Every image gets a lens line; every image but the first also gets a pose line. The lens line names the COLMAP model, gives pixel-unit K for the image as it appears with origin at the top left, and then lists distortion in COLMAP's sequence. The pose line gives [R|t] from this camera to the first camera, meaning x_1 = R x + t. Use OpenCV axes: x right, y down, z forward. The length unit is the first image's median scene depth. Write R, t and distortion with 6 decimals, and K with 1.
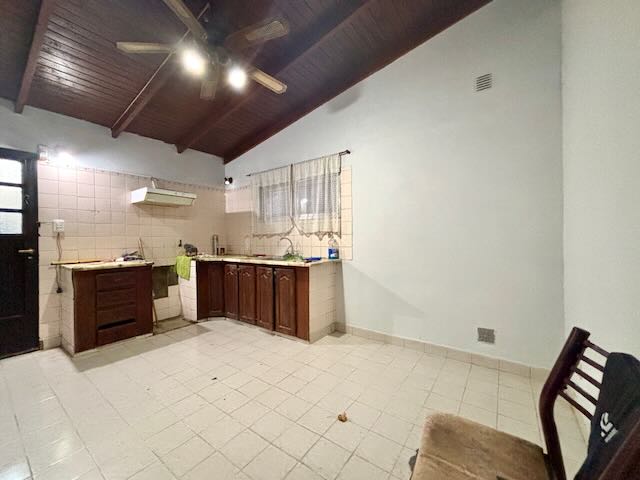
lens RADIAL K [[257.0, 0, 317.1], [0, 257.0, 239.6], [0, 0, 1]] dist [-0.001289, 0.000933]
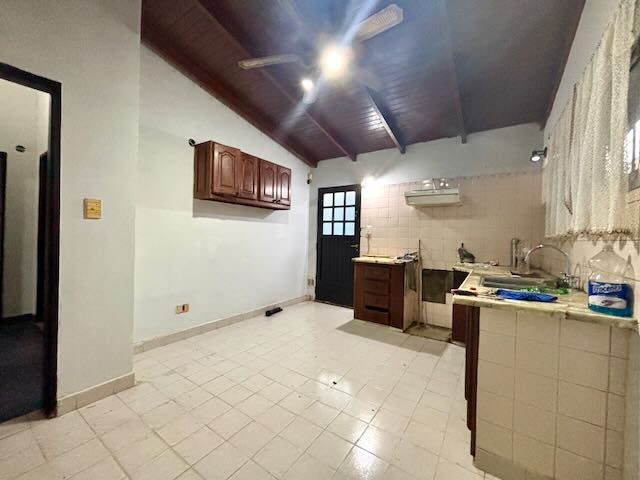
lens RADIAL K [[257.0, 0, 318.0], [0, 257.0, 239.0], [0, 0, 1]] dist [-0.001289, 0.000933]
pose [[0.031858, 0.014695, -0.999384, 0.382849], [-0.033988, 0.999330, 0.013610, -0.010617], [0.998914, 0.033533, 0.032336, 0.589399]]
